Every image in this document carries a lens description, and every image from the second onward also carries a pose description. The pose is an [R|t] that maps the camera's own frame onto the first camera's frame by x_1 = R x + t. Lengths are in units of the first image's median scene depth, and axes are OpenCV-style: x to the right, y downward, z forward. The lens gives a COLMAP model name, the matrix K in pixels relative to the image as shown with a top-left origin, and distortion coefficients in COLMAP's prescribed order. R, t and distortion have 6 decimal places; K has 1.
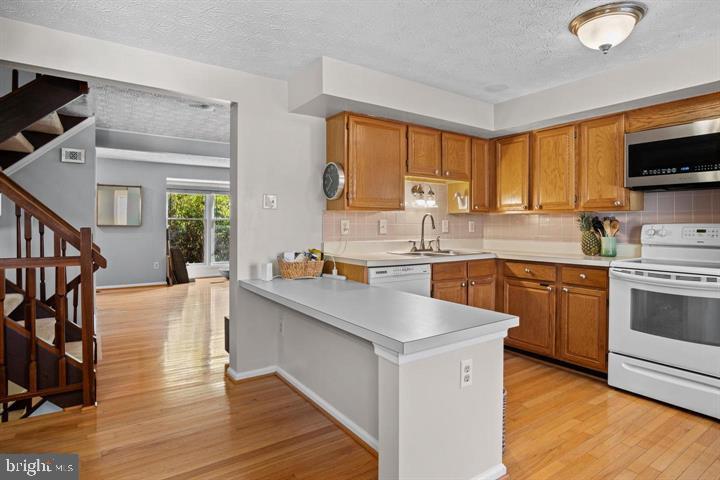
lens RADIAL K [[394.3, 0, 356.4], [0, 394.3, 234.1], [0, 0, 1]] dist [-0.015335, 0.005815]
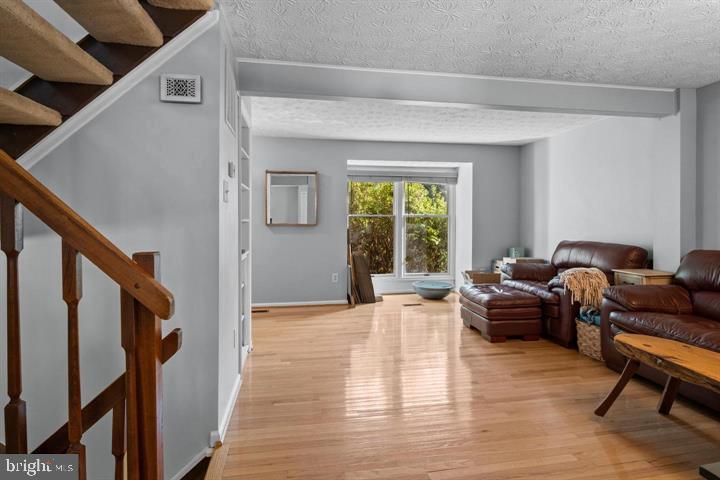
lens RADIAL K [[394.3, 0, 360.3], [0, 394.3, 234.1], [0, 0, 1]] dist [-0.015335, 0.005815]
pose [[0.915160, 0.003411, -0.403077, -0.137246], [-0.000706, 0.999976, 0.006860, -0.007674], [0.403091, -0.005993, 0.915140, 0.280082]]
